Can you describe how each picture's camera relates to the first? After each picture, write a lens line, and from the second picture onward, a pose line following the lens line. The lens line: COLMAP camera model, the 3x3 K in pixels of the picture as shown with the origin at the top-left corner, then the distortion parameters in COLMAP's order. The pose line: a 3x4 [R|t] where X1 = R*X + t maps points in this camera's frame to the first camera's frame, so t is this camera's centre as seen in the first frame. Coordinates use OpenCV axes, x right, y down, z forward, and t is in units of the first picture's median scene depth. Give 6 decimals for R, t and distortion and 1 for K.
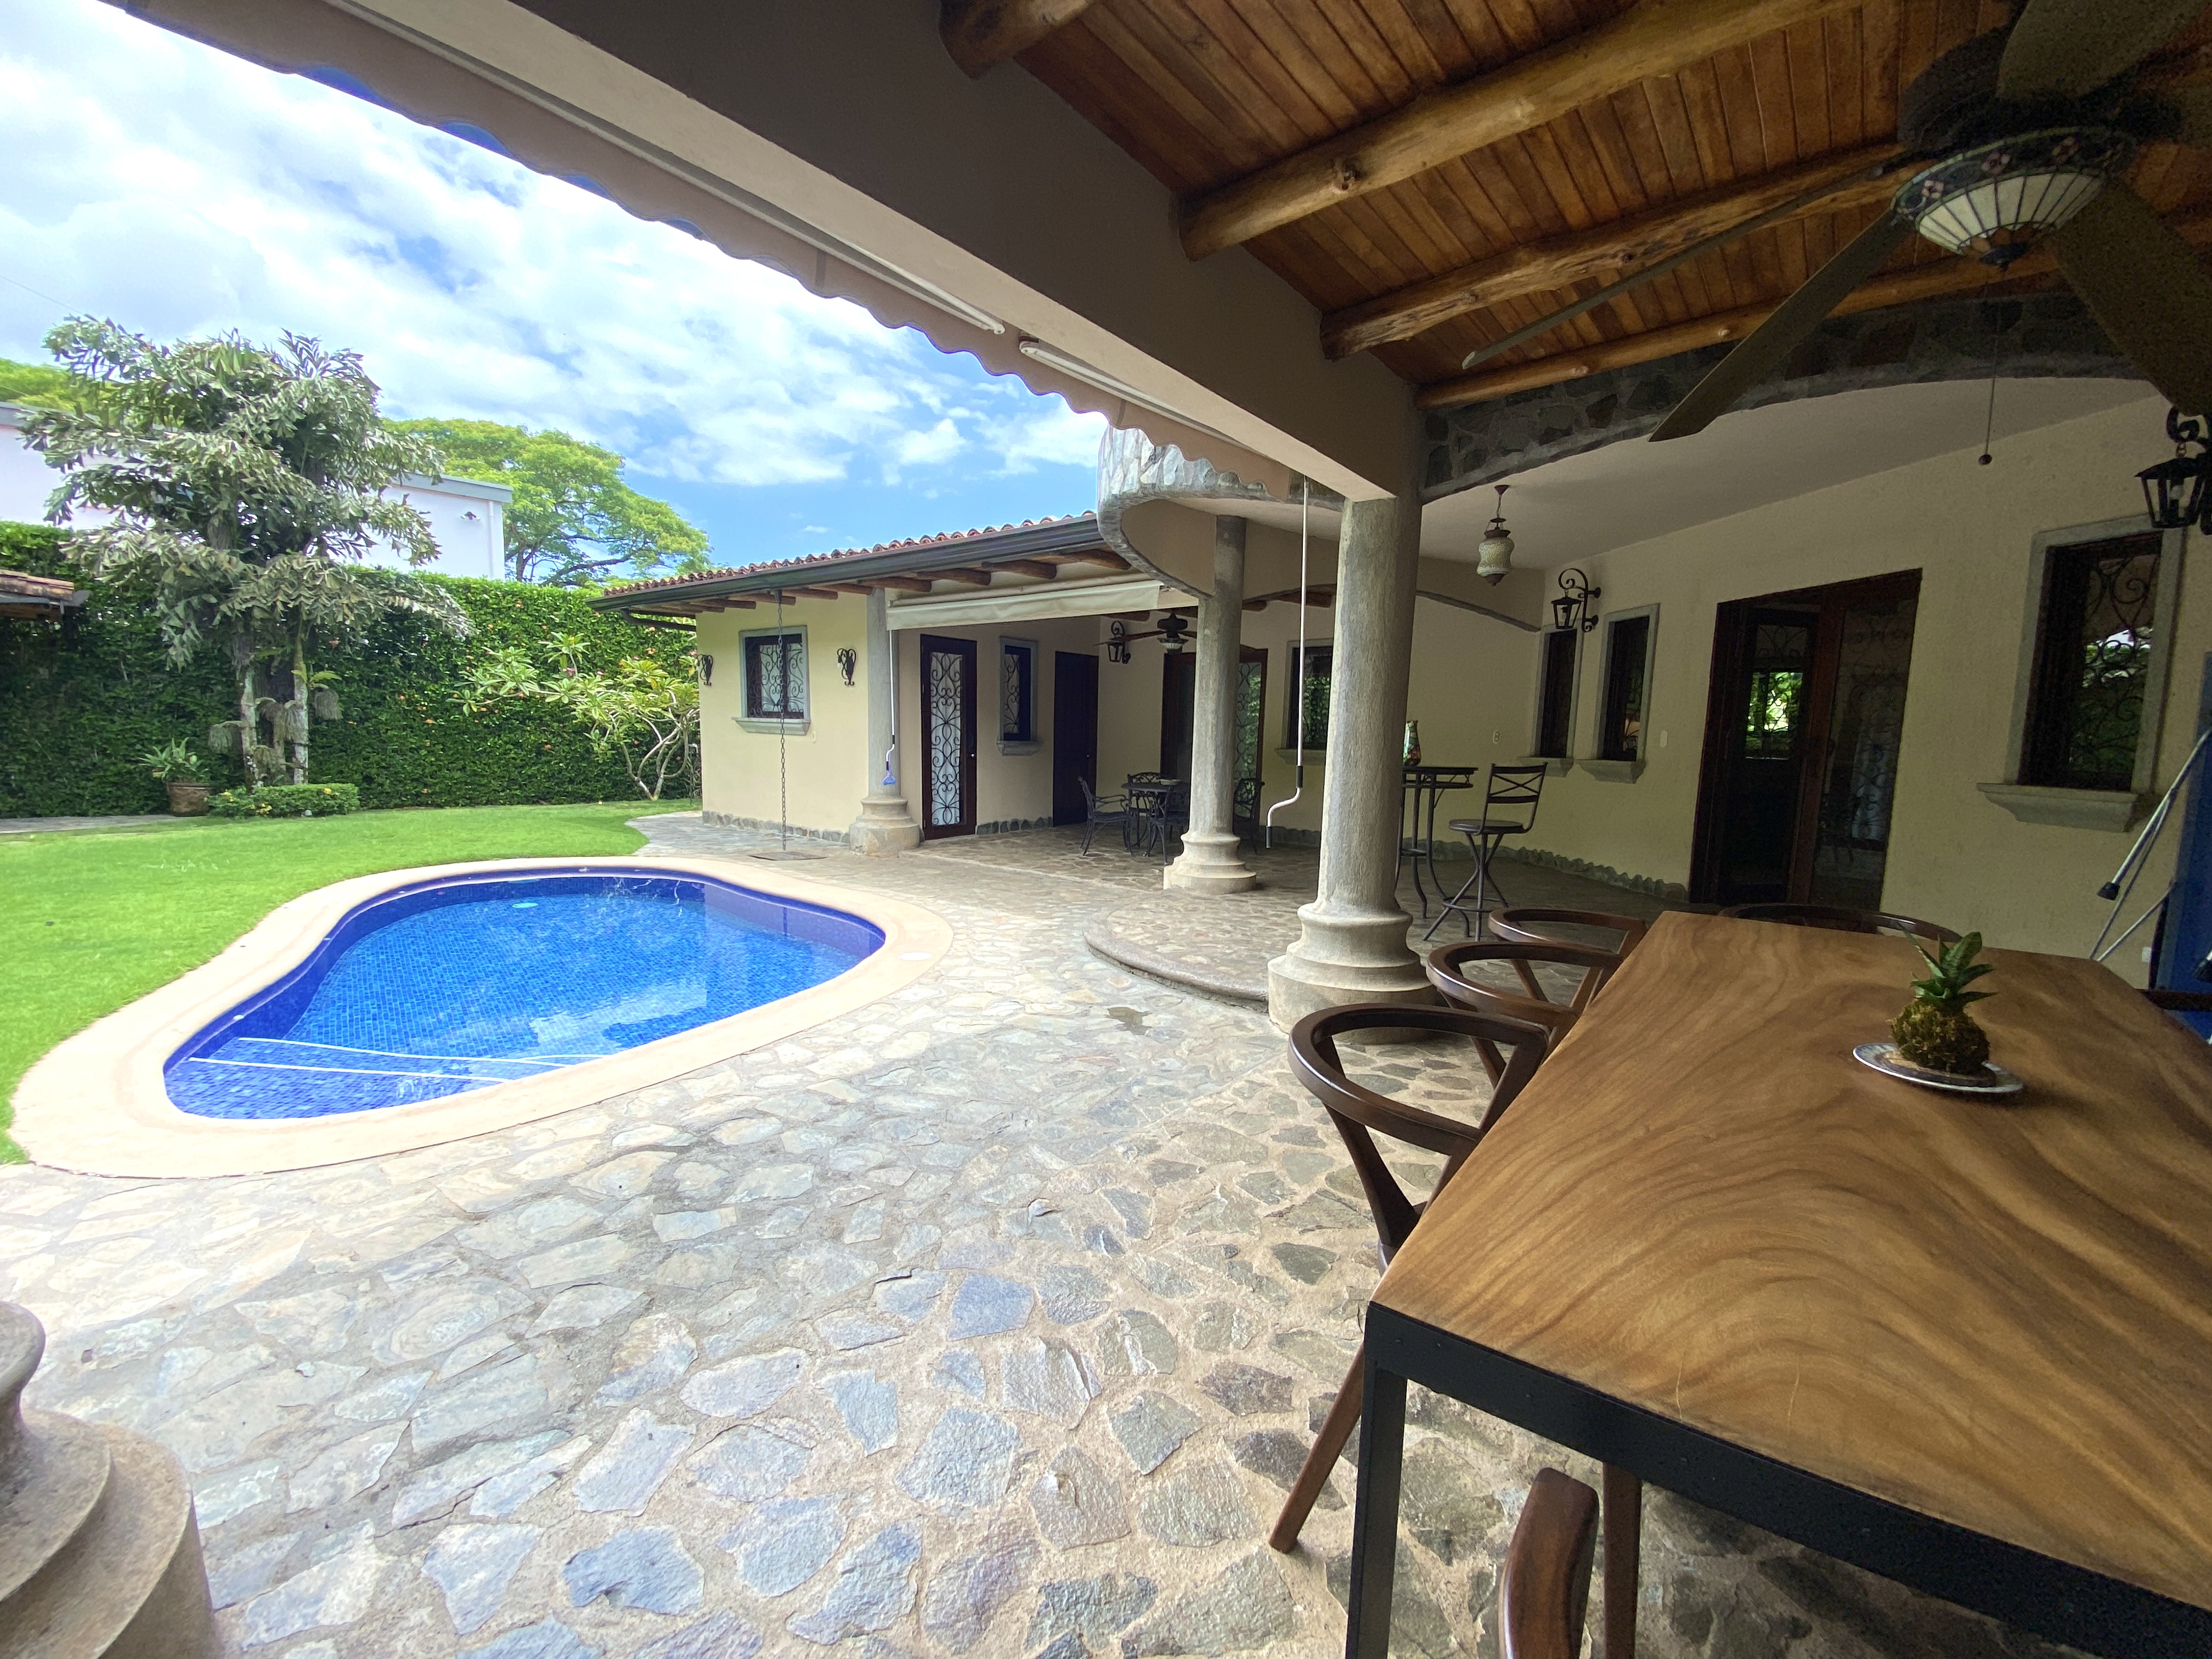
lens RADIAL K [[893.5, 0, 1101.6], [0, 893.5, 837.4], [0, 0, 1]] dist [0.024643, -0.021869]
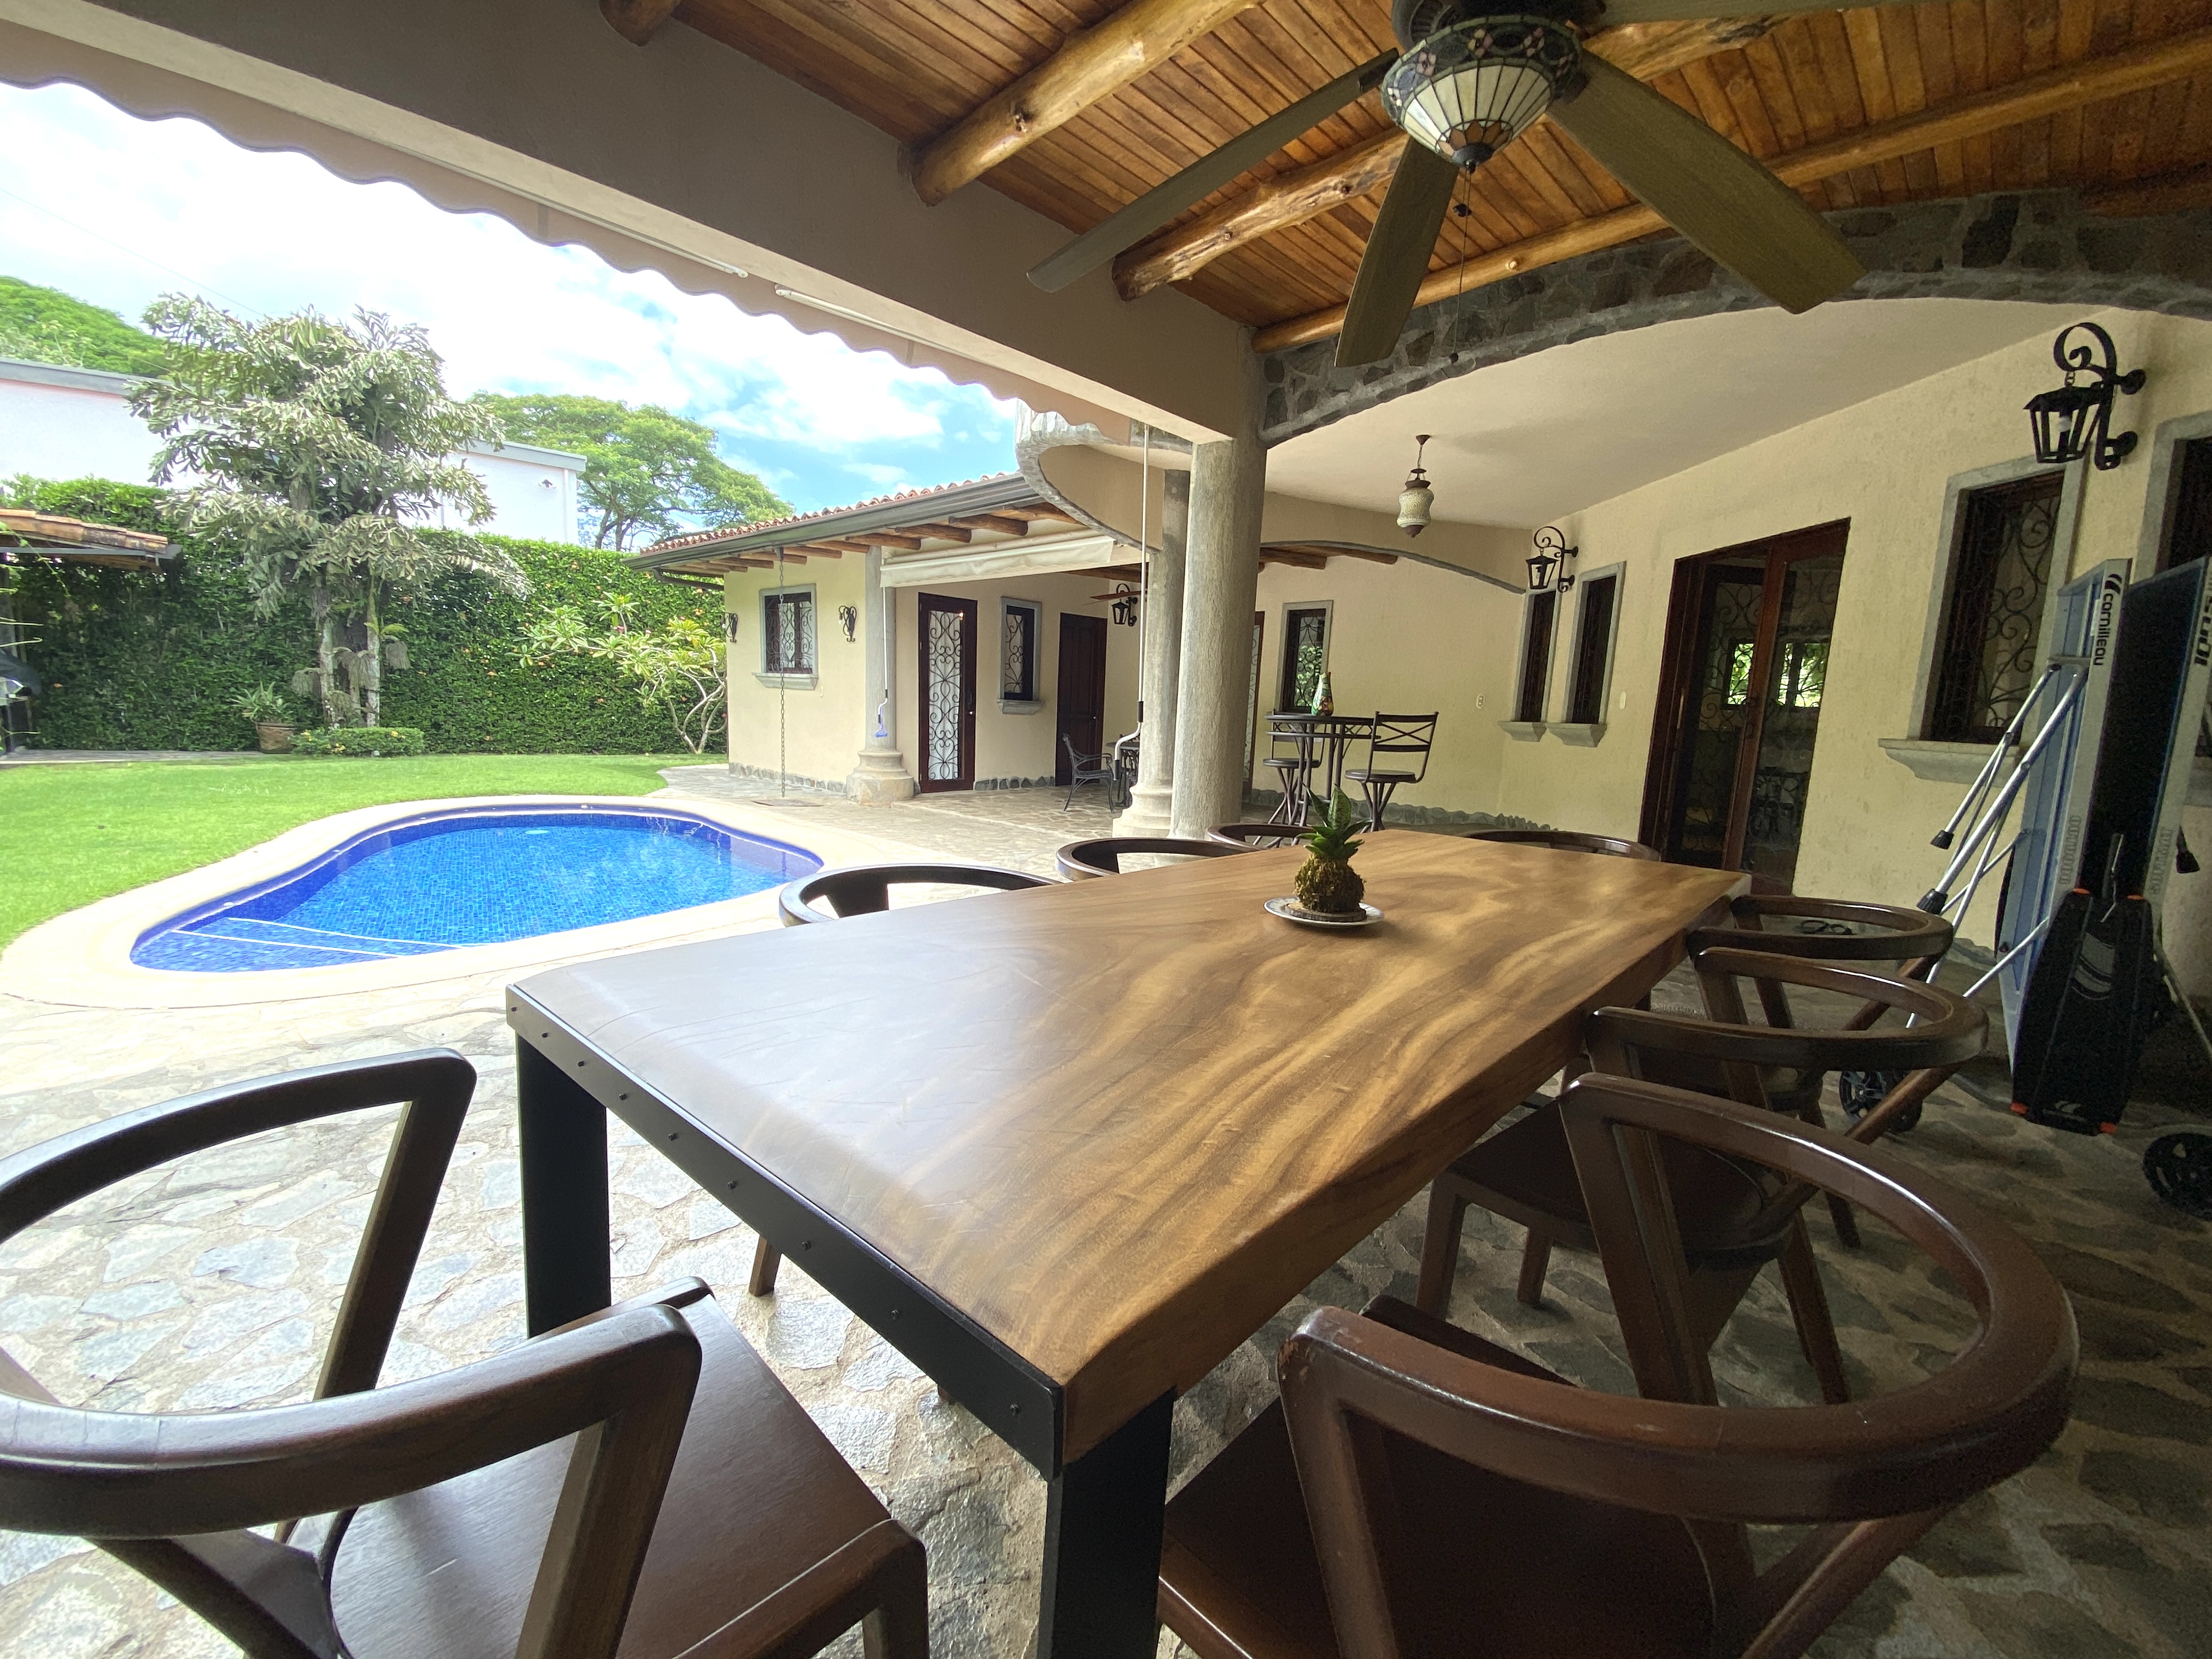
lens RADIAL K [[895.4, 0, 1100.8], [0, 895.4, 837.5], [0, 0, 1]] dist [0.025221, -0.023017]
pose [[0.995553, 0.032837, -0.088293, 0.102816], [-0.030548, 0.999164, 0.027155, 0.019687], [0.089111, -0.024337, 0.995724, -0.018511]]
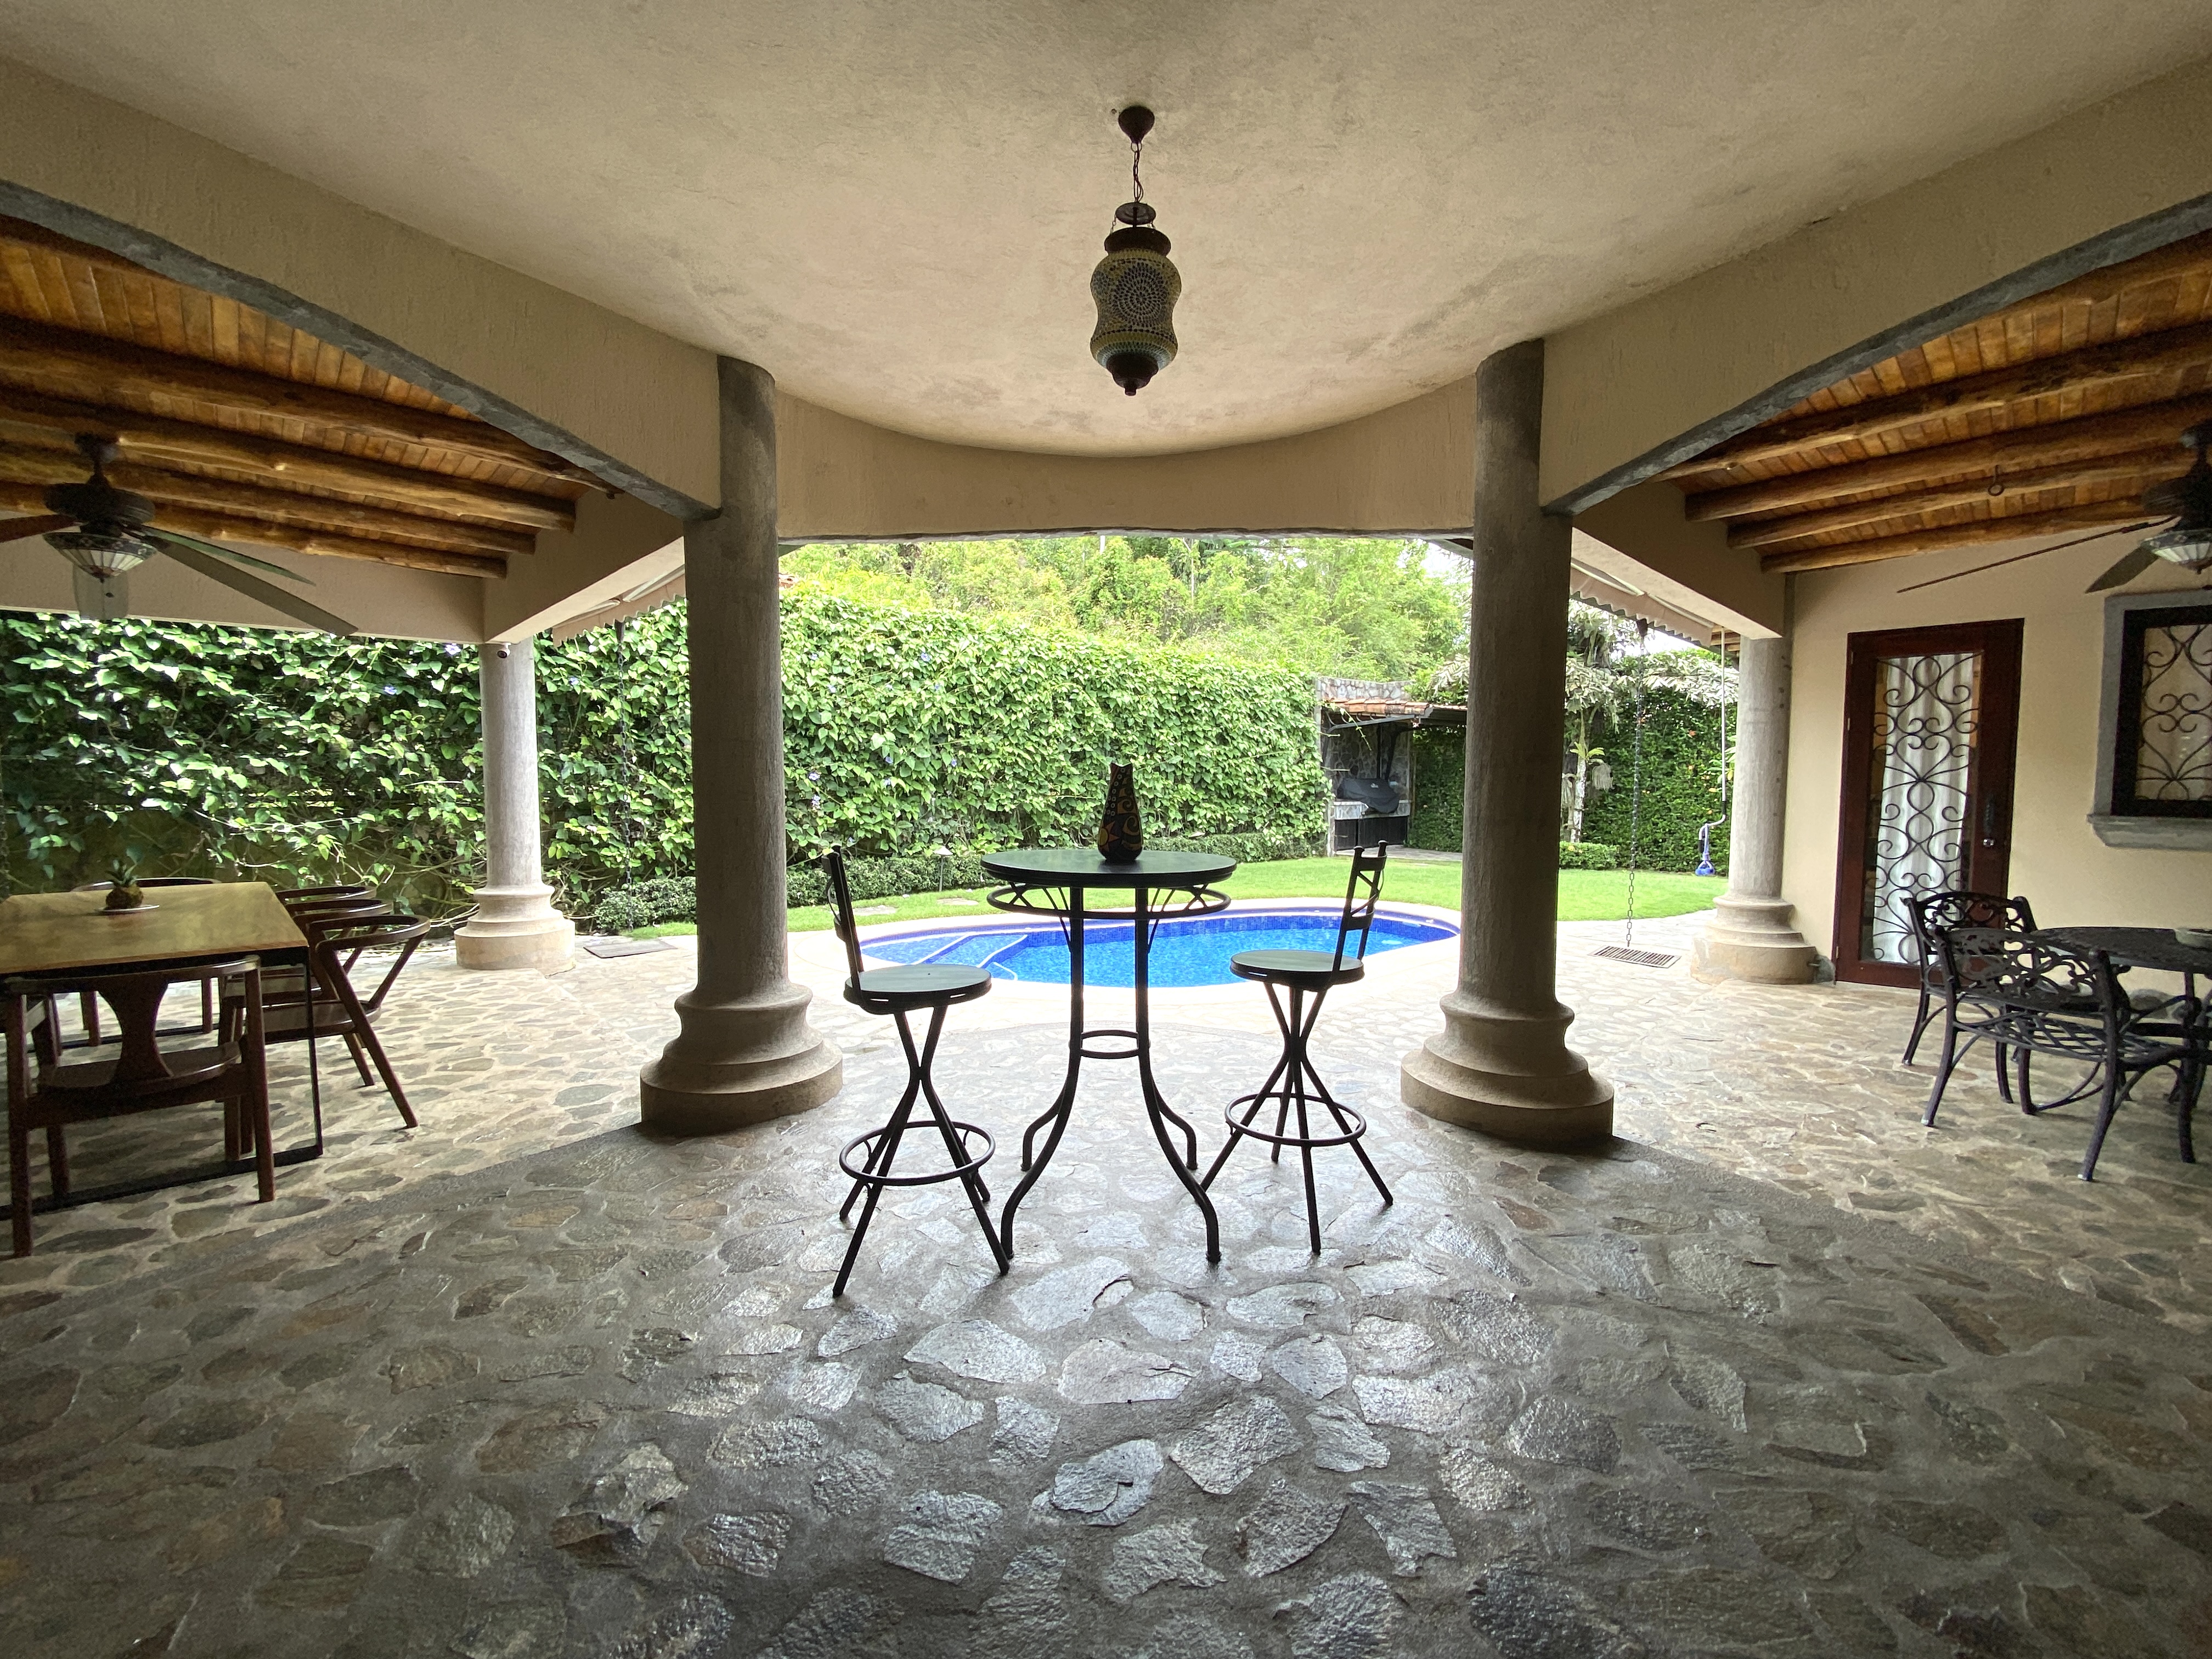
lens RADIAL K [[895.4, 0, 1100.8], [0, 895.4, 837.5], [0, 0, 1]] dist [0.025221, -0.023017]
pose [[-0.119587, 0.041921, -0.991938, 0.438119], [-0.123501, 0.990720, 0.056759, -0.062182], [0.985112, 0.129293, -0.113300, 0.567118]]
